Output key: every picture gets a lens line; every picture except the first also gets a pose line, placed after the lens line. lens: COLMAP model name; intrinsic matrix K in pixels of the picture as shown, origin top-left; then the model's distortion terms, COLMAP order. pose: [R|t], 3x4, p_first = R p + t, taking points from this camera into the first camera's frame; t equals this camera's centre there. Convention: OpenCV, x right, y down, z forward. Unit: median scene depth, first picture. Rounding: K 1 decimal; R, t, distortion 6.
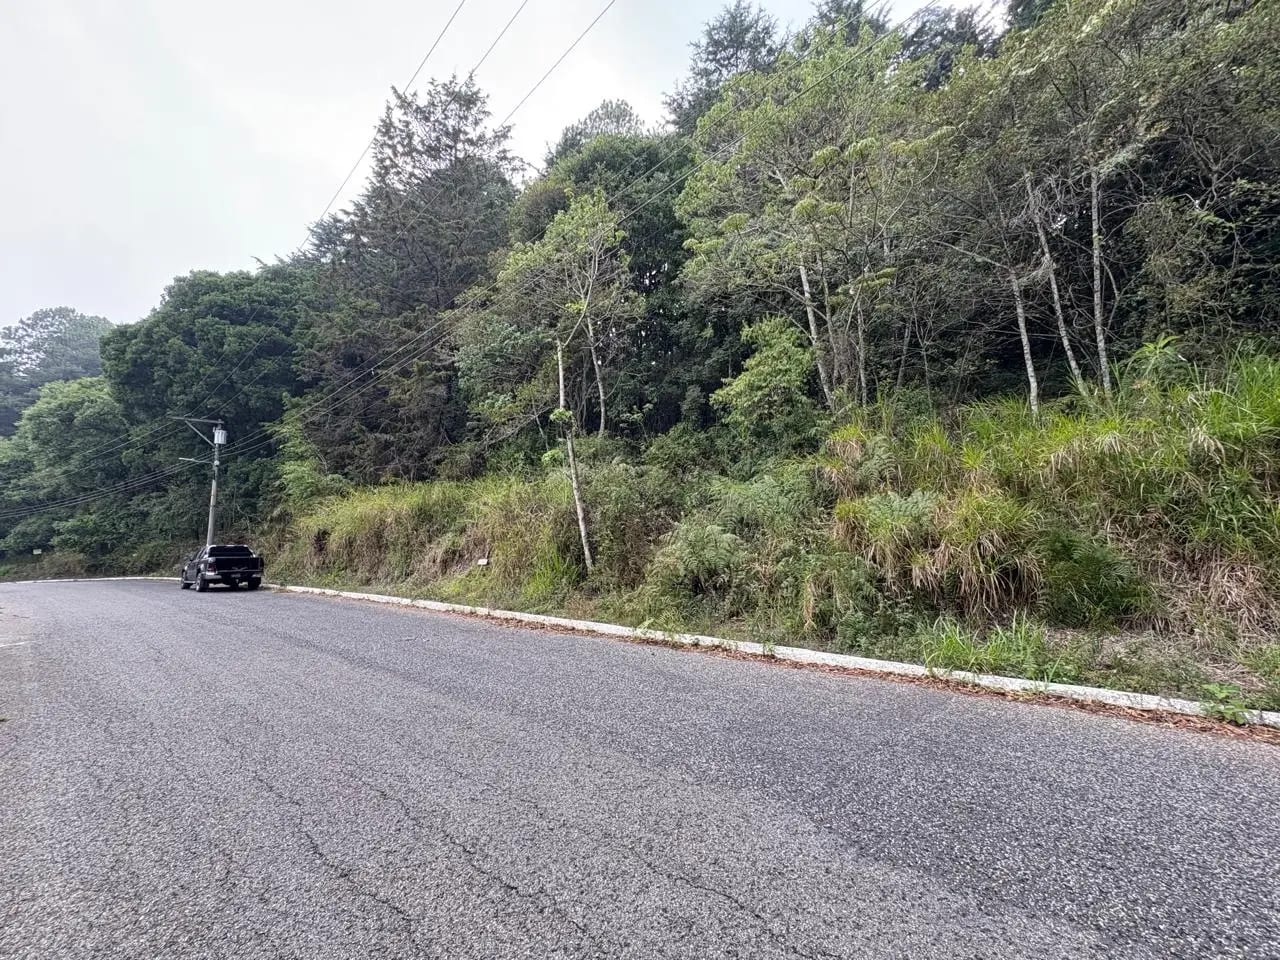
lens RADIAL K [[509.5, 0, 640.7], [0, 509.5, 481.5], [0, 0, 1]] dist [0.001686, -0.000055]
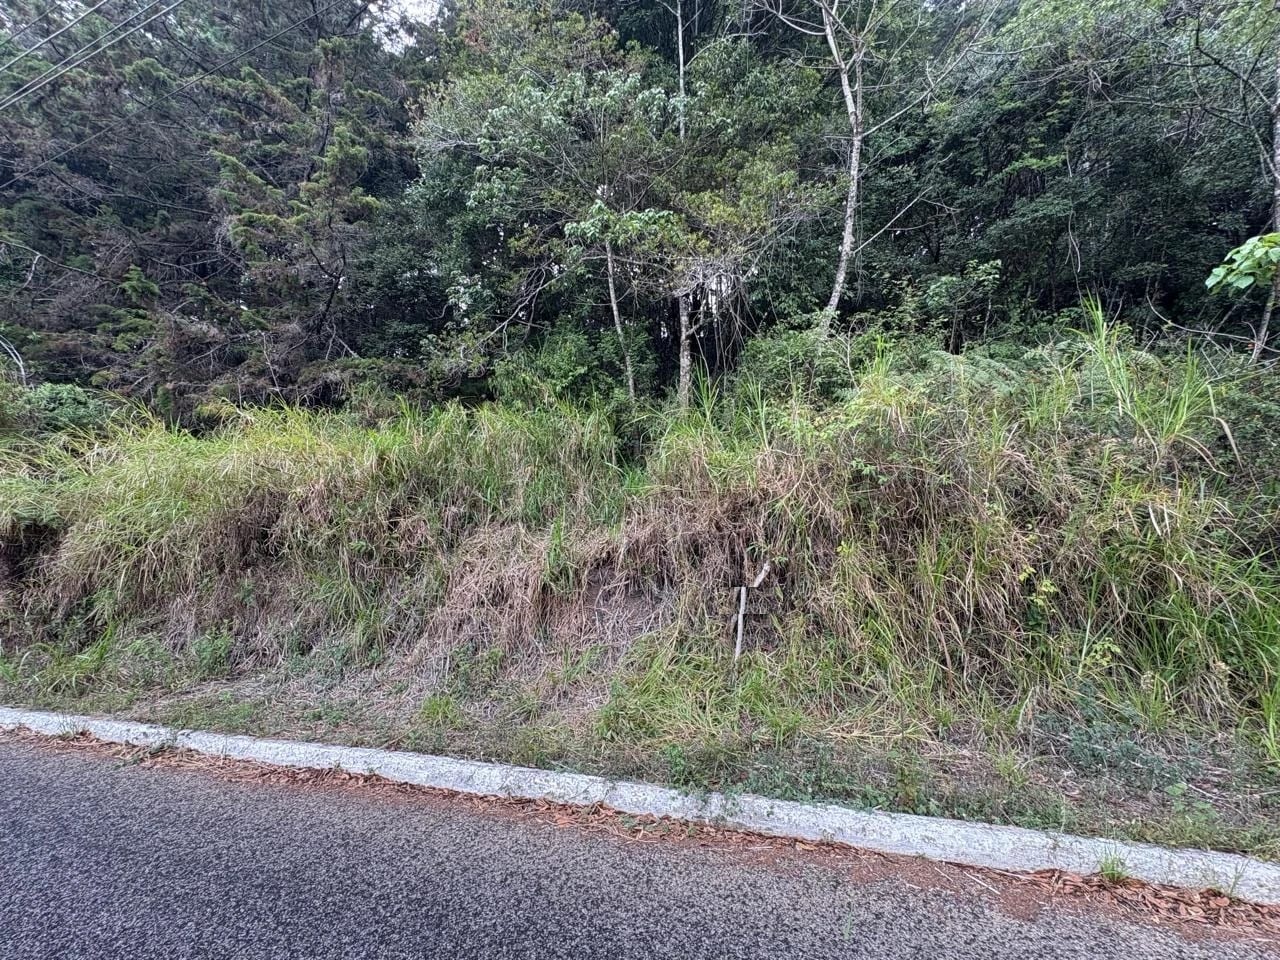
lens RADIAL K [[487.1, 0, 634.9], [0, 487.1, 479.8], [0, 0, 1]] dist [-0.001664, 0.000156]
pose [[0.920100, 0.029447, 0.390575, -0.297608], [-0.030315, 0.999533, -0.003944, 0.044907], [-0.390508, -0.008211, 0.920563, 0.420265]]
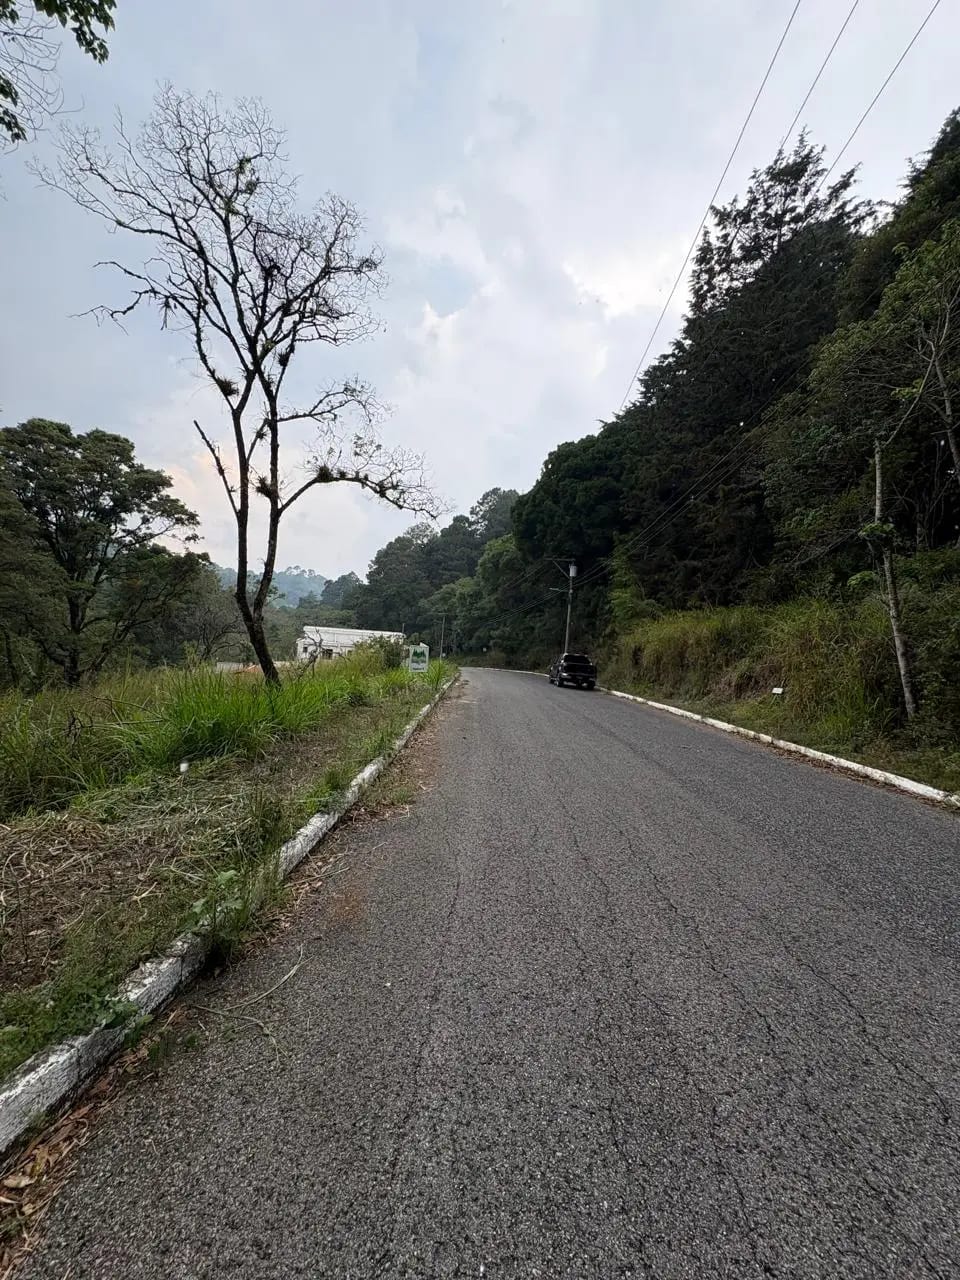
lens RADIAL K [[509.5, 0, 480.0], [0, 509.5, 640.0], [0, 0, 1]] dist [0.001686, -0.000055]
pose [[0.638119, 0.050509, -0.768279, 0.039625], [0.005389, 0.997528, 0.070057, -0.005013], [0.769919, -0.048845, 0.636270, -0.025508]]
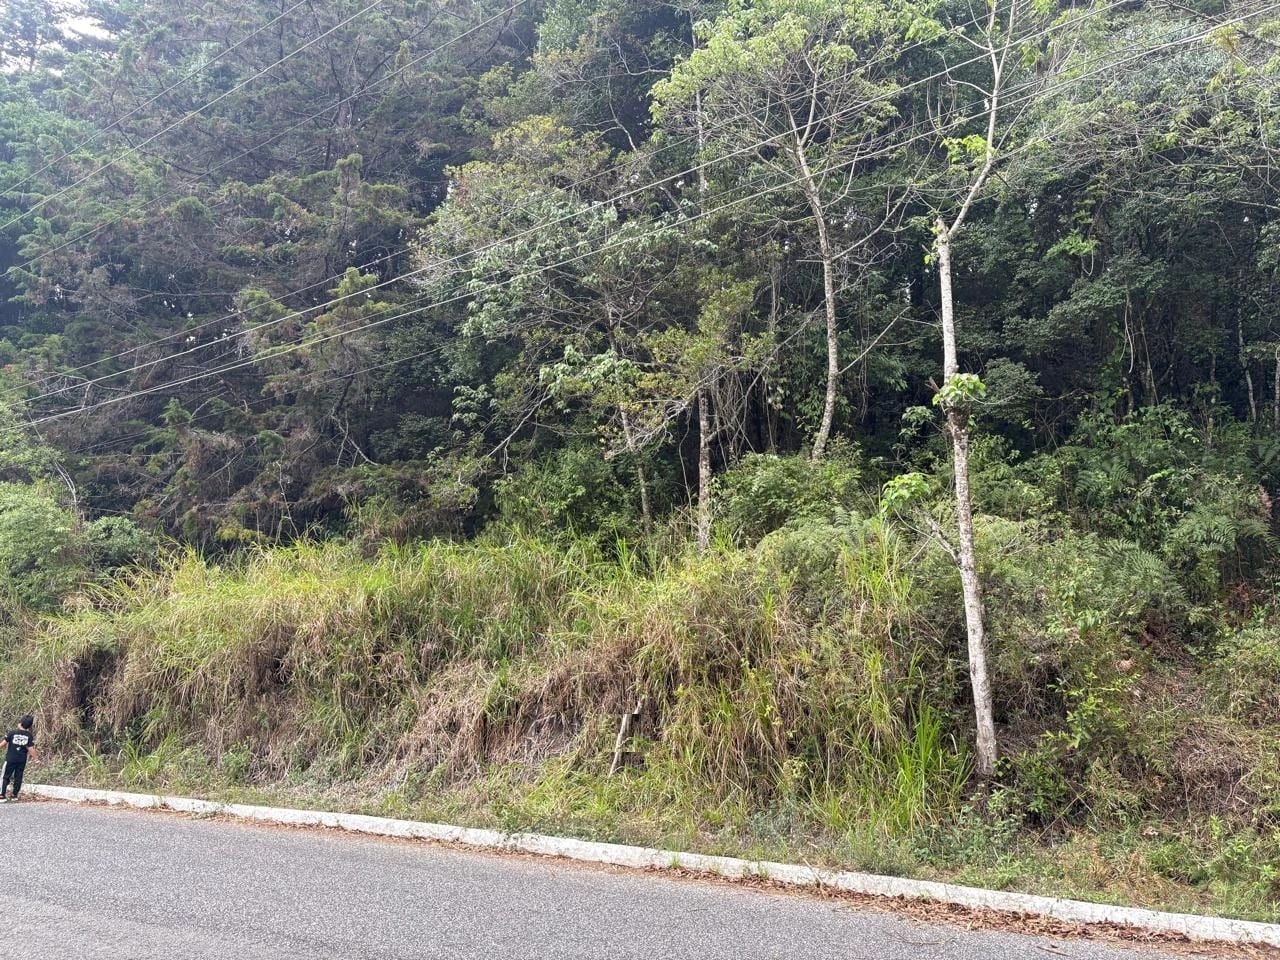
lens RADIAL K [[943.4, 0, 642.9], [0, 943.4, 493.5], [0, 0, 1]] dist [0.028349, -0.023978]
pose [[0.990306, 0.042697, 0.132177, -0.236050], [-0.033290, 0.996807, -0.072580, 0.008903], [-0.134854, 0.067476, 0.988565, 0.122545]]
